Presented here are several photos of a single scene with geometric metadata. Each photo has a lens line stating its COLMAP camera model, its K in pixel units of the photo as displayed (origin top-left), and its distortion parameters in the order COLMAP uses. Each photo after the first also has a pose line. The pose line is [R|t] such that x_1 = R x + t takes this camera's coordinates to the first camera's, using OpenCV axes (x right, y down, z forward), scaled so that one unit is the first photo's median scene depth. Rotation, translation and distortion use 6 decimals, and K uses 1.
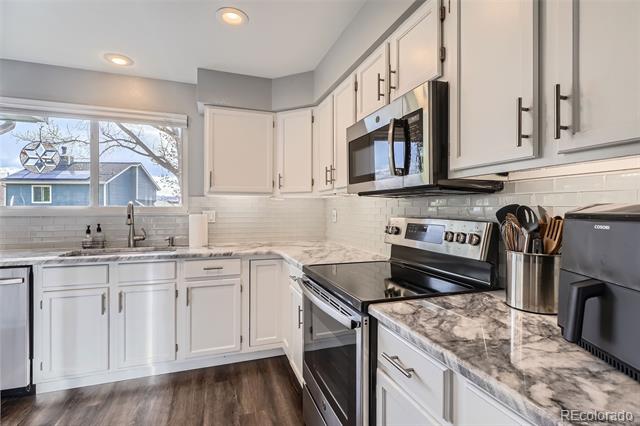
lens RADIAL K [[311.1, 0, 320.5], [0, 311.1, 208.9], [0, 0, 1]] dist [-0.000353, -0.000089]
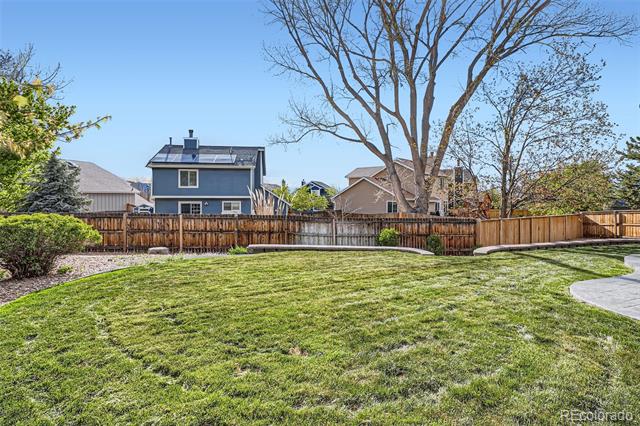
lens RADIAL K [[311.1, 0, 320.5], [0, 311.1, 208.9], [0, 0, 1]] dist [-0.000353, -0.000089]
pose [[0.998570, 0.000805, 0.053457, -5.205768], [-0.002957, 0.999188, 0.040186, 0.069226], [-0.053381, -0.040286, 0.997761, 0.008771]]
